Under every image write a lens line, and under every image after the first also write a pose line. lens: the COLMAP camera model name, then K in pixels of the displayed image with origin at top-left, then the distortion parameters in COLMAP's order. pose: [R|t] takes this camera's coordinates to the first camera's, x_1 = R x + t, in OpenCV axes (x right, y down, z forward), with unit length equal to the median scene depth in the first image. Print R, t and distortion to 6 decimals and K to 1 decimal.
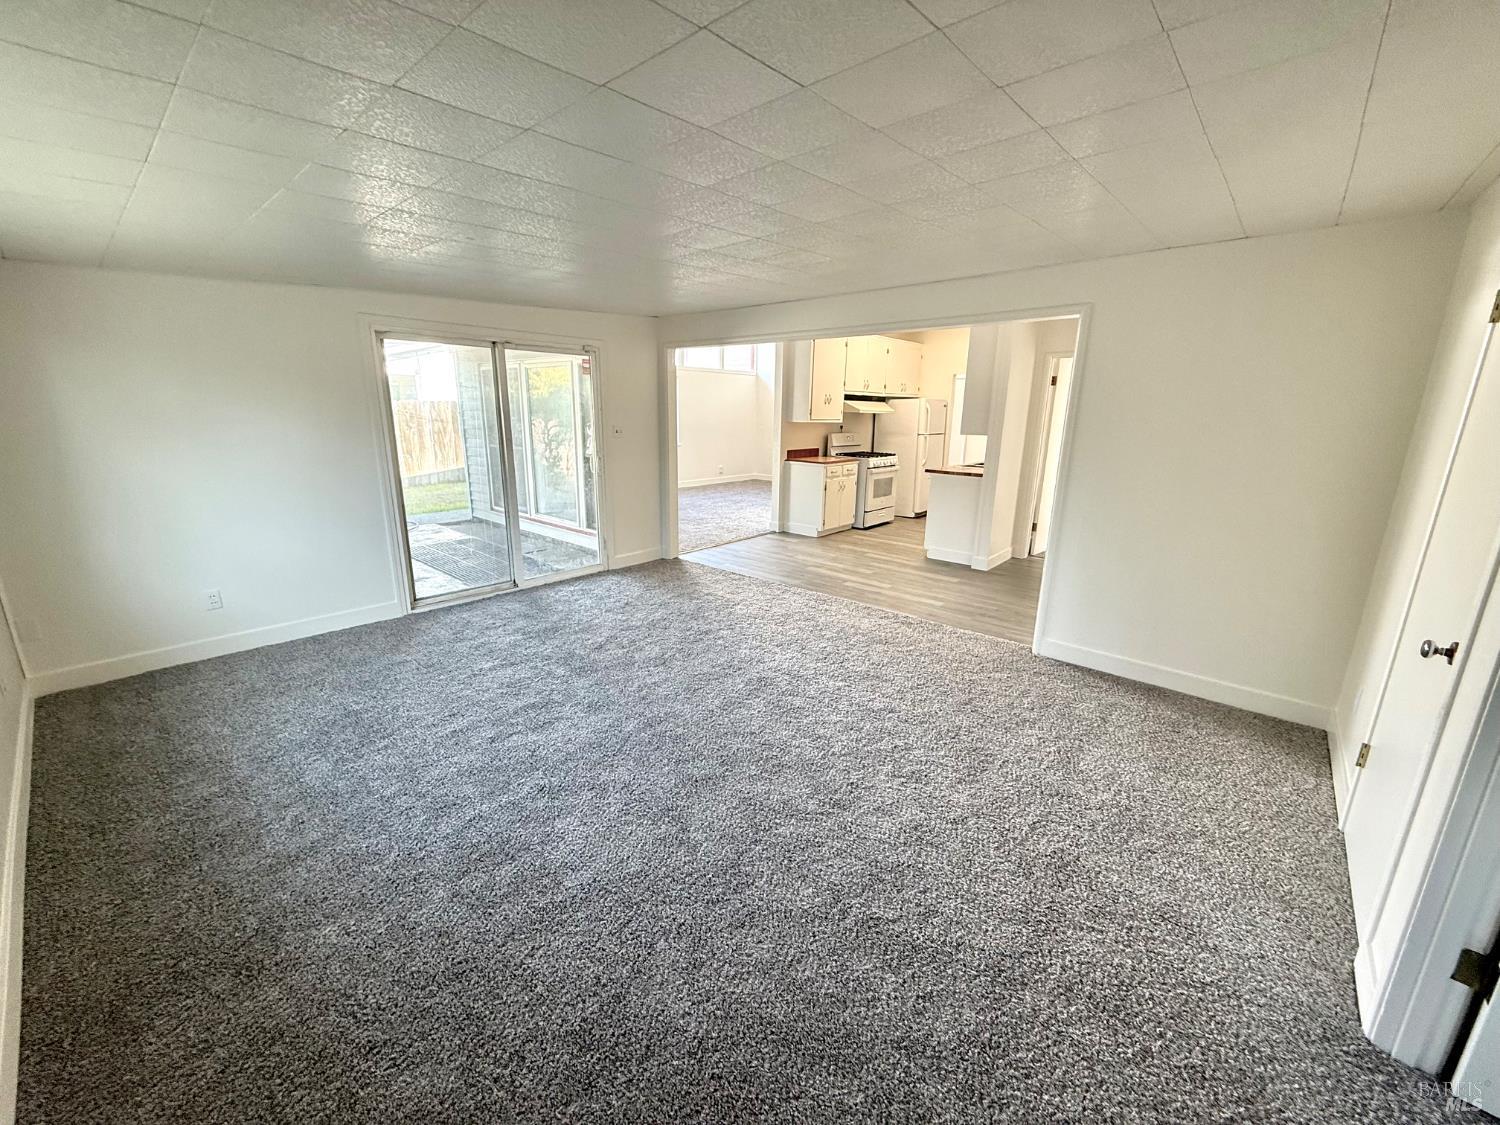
lens RADIAL K [[595.9, 0, 745.0], [0, 595.9, 560.2], [0, 0, 1]] dist [-0.001380, -0.000519]
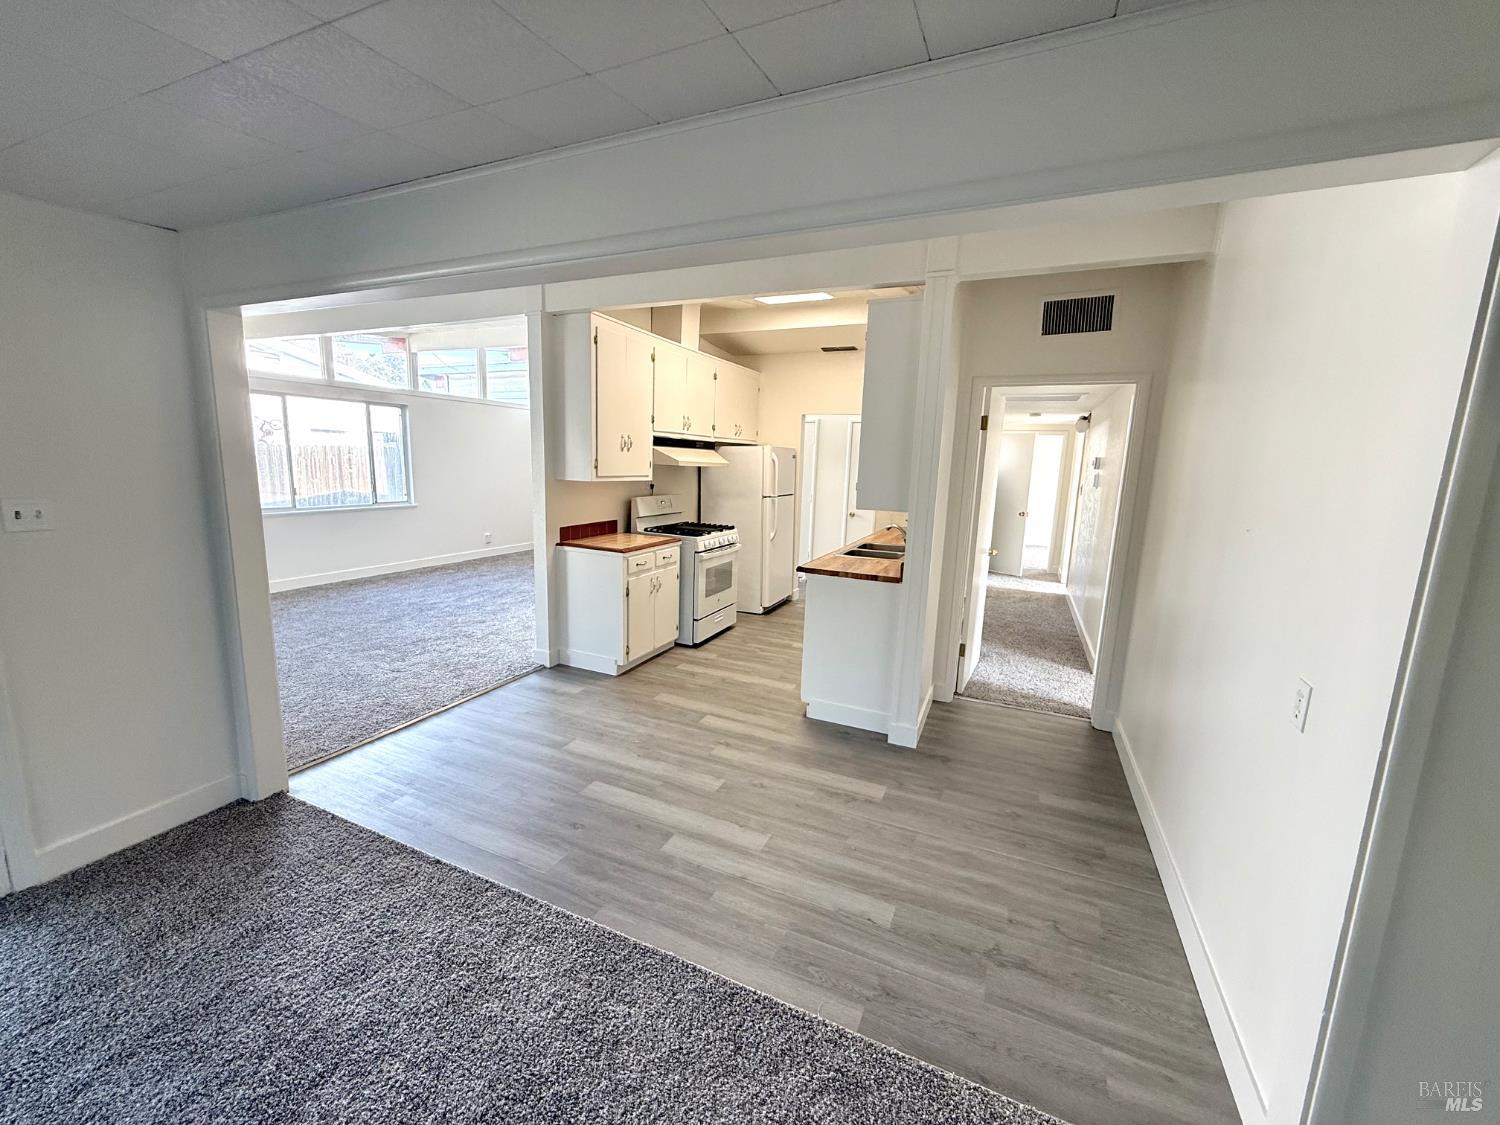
lens RADIAL K [[595.9, 0, 744.5], [0, 595.9, 564.2], [0, 0, 1]] dist [-0.001380, -0.000519]
pose [[0.955582, -0.034270, 0.292727, 0.069919], [0.053896, 0.996787, -0.059245, -0.101477], [-0.289756, 0.072390, 0.954359, 0.380666]]
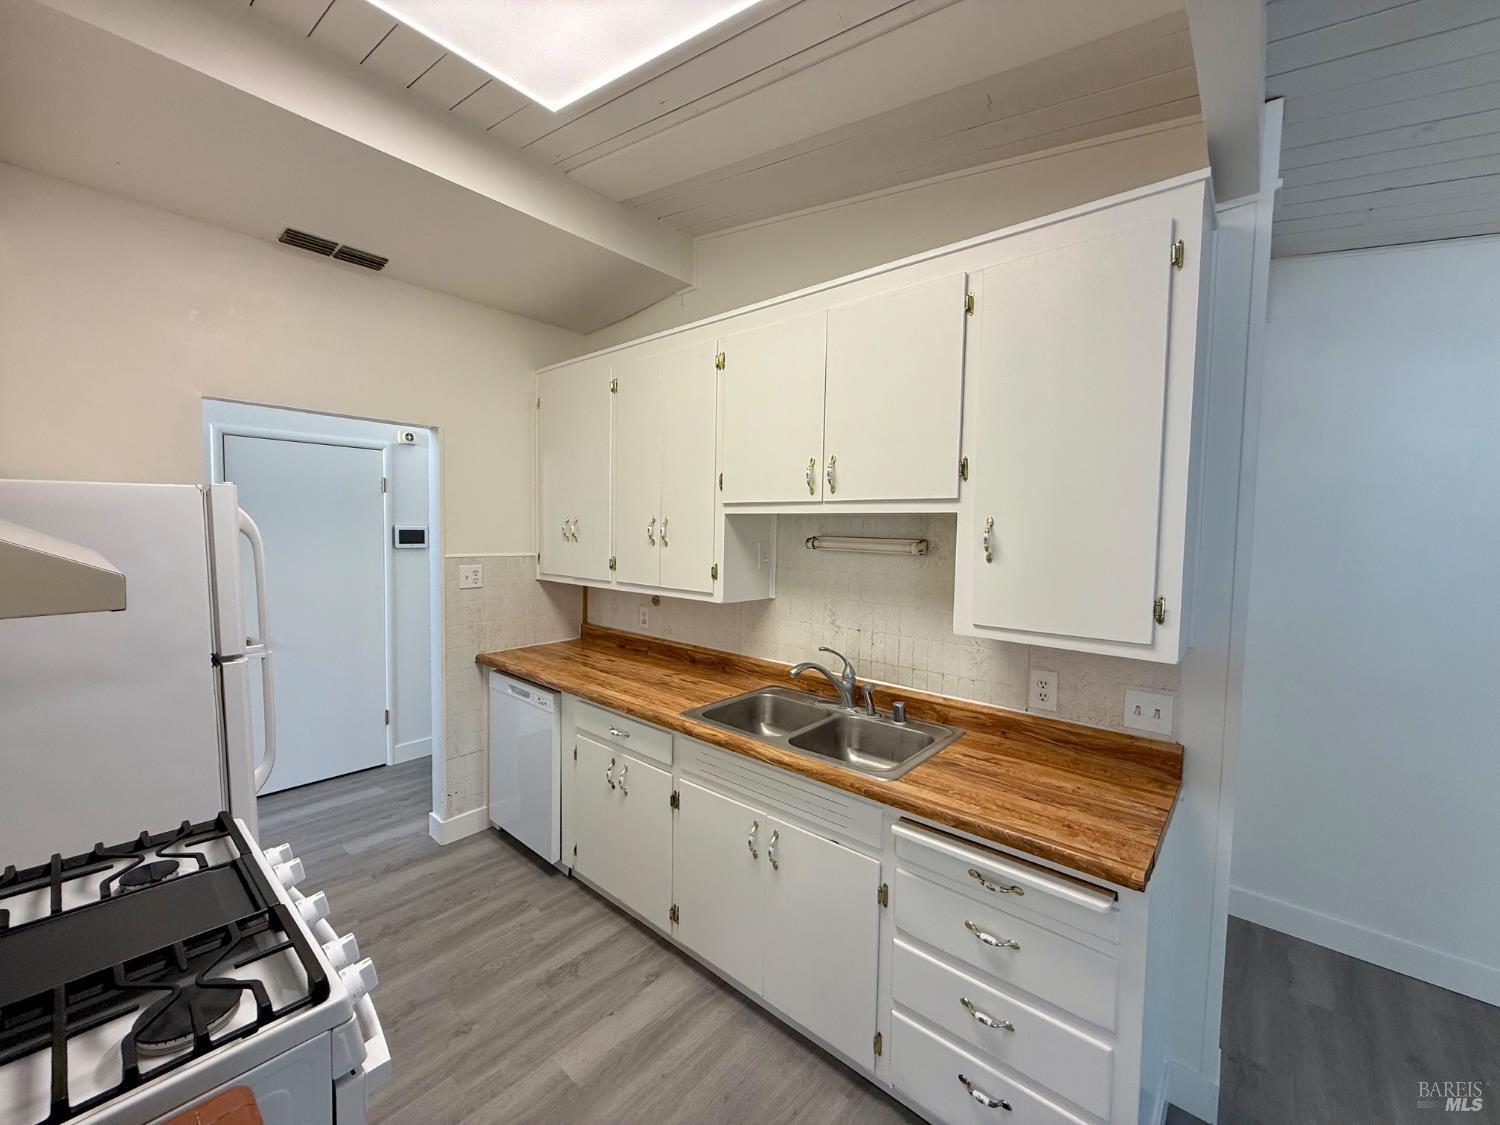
lens RADIAL K [[595.9, 0, 739.7], [0, 595.9, 564.4], [0, 0, 1]] dist [-0.001380, -0.000519]
pose [[-0.007157, -0.074044, 0.997229, 0.102427], [0.227703, 0.970935, 0.073726, -0.238351], [-0.973704, 0.227600, 0.009911, 0.901127]]
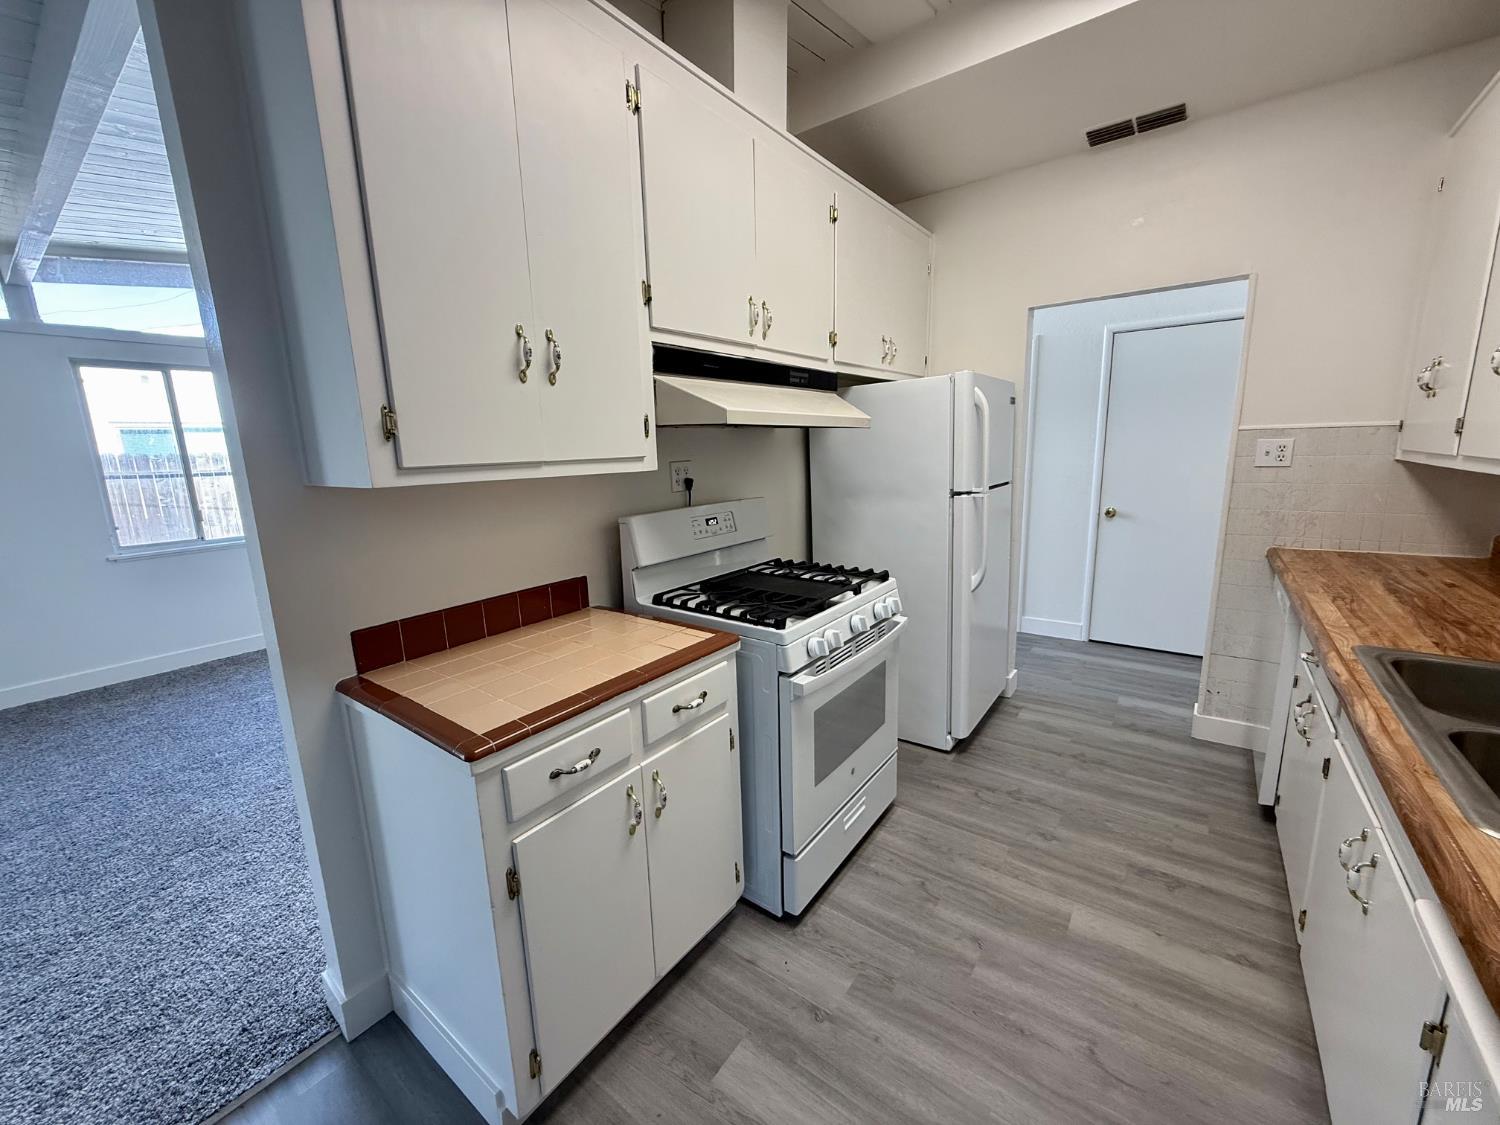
lens RADIAL K [[595.9, 0, 754.4], [0, 595.9, 564.6], [0, 0, 1]] dist [-0.001380, -0.000519]
pose [[0.995018, -0.061549, 0.078428, 0.181434], [0.065412, 0.996718, -0.047683, -0.184029], [-0.075235, 0.052576, 0.995779, 0.779268]]
